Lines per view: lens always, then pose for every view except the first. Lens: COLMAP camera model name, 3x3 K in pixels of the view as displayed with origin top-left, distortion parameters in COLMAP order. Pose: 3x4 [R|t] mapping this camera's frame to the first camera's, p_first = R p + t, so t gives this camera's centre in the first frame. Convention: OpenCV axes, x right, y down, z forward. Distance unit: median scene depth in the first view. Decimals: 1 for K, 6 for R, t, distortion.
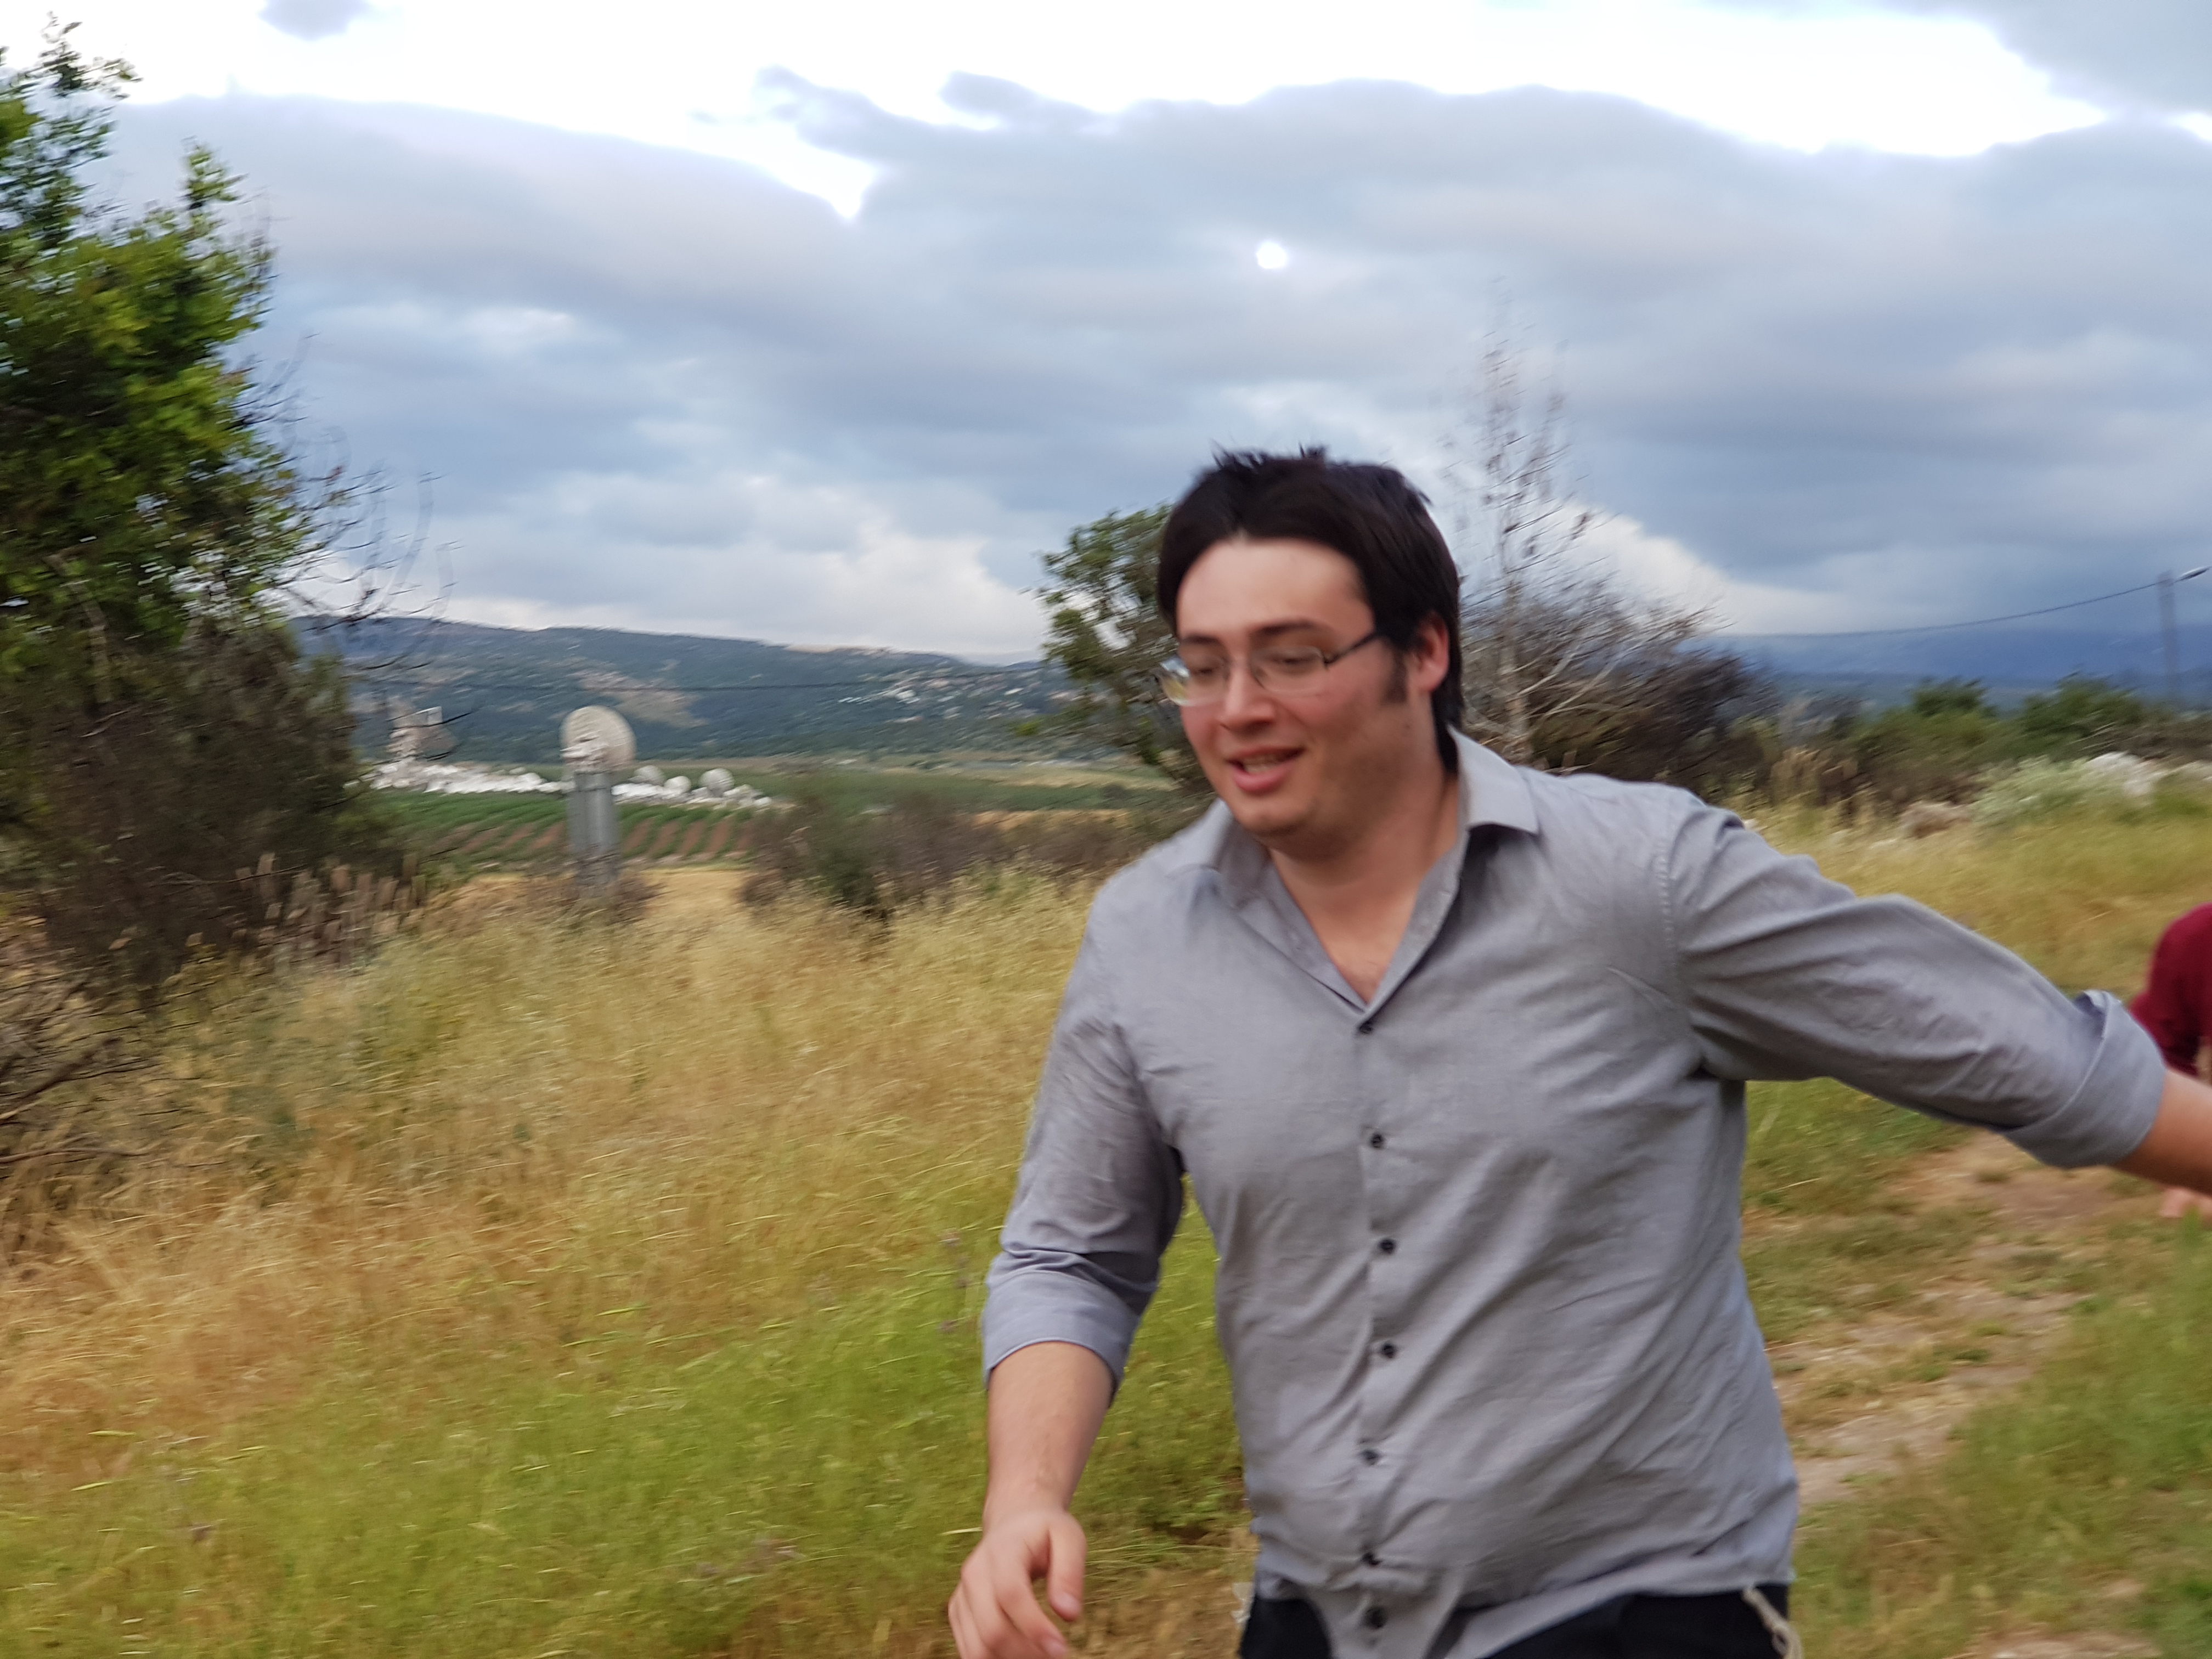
lens RADIAL K [[3319.8, 0, 1104.7], [0, 3319.8, 799.8], [0, 0, 1]] dist [0.285649, -0.542016]
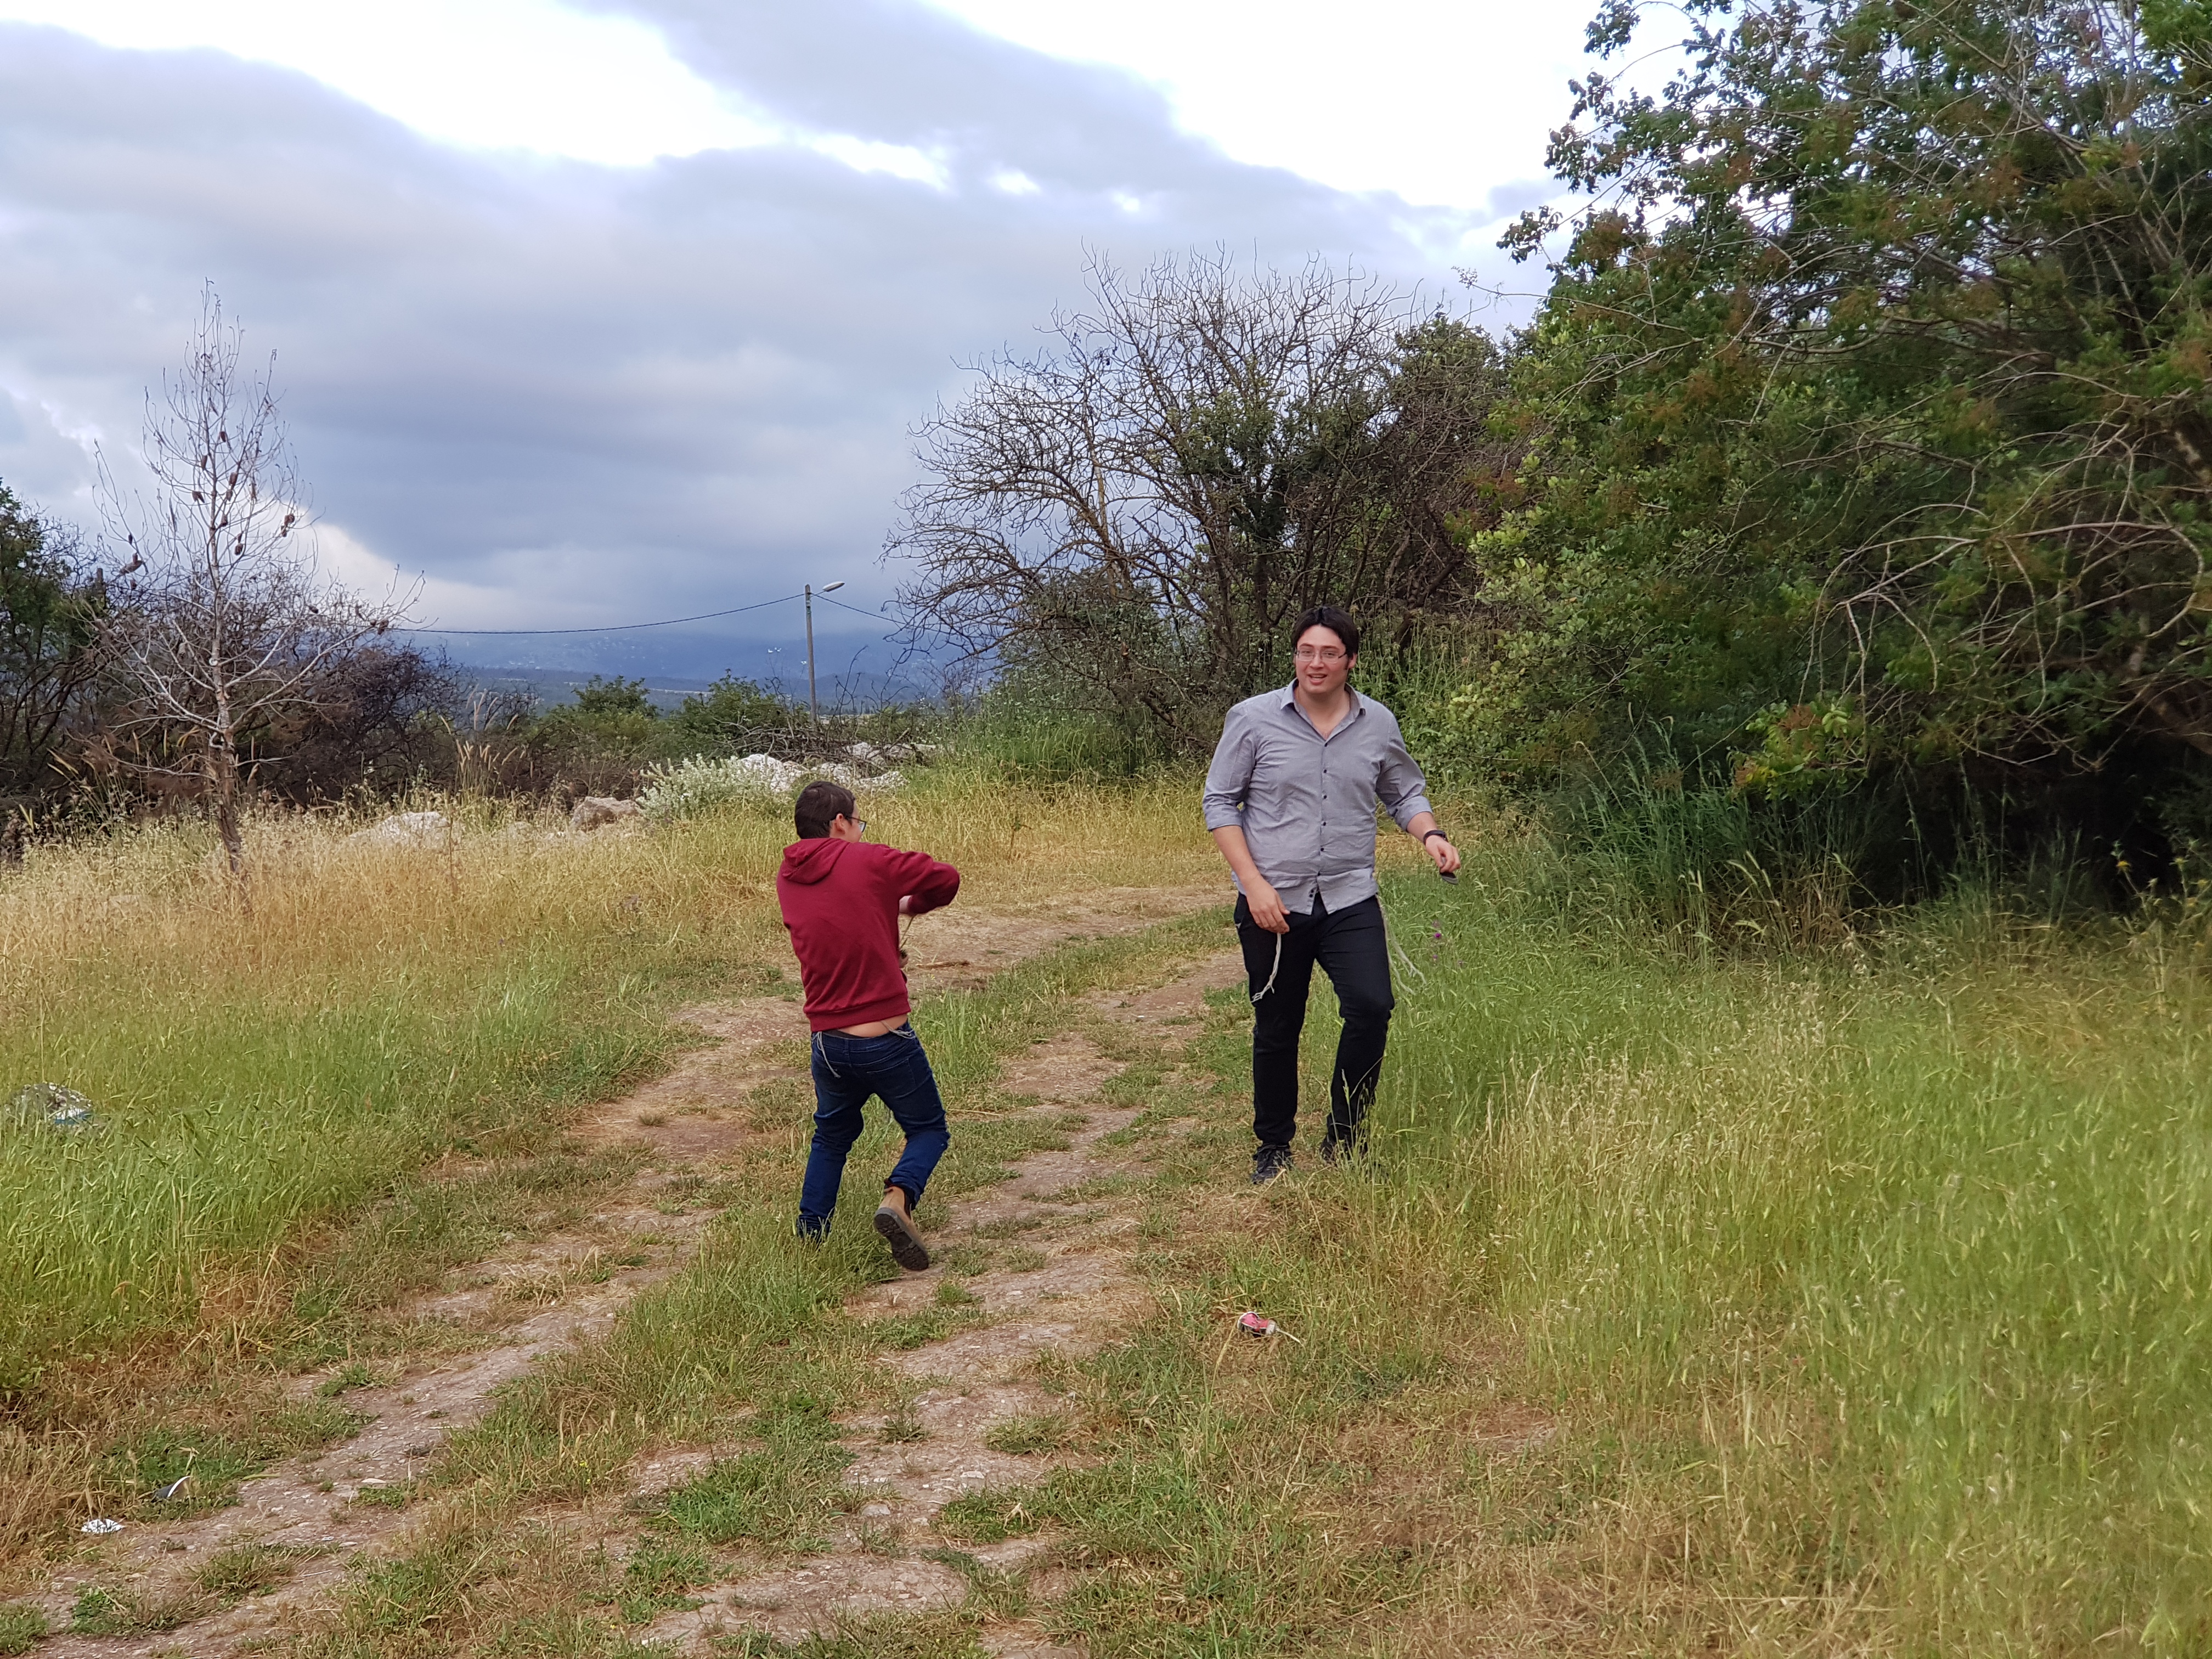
lens RADIAL K [[3374.7, 0, 1106.0], [0, 3374.7, 829.5], [0, 0, 1]] dist [0.319958, -1.529650]
pose [[0.924125, 0.017264, 0.381699, -0.032446], [-0.021963, 0.999727, 0.007957, -0.001098], [-0.381458, -0.015736, 0.924252, -0.108075]]
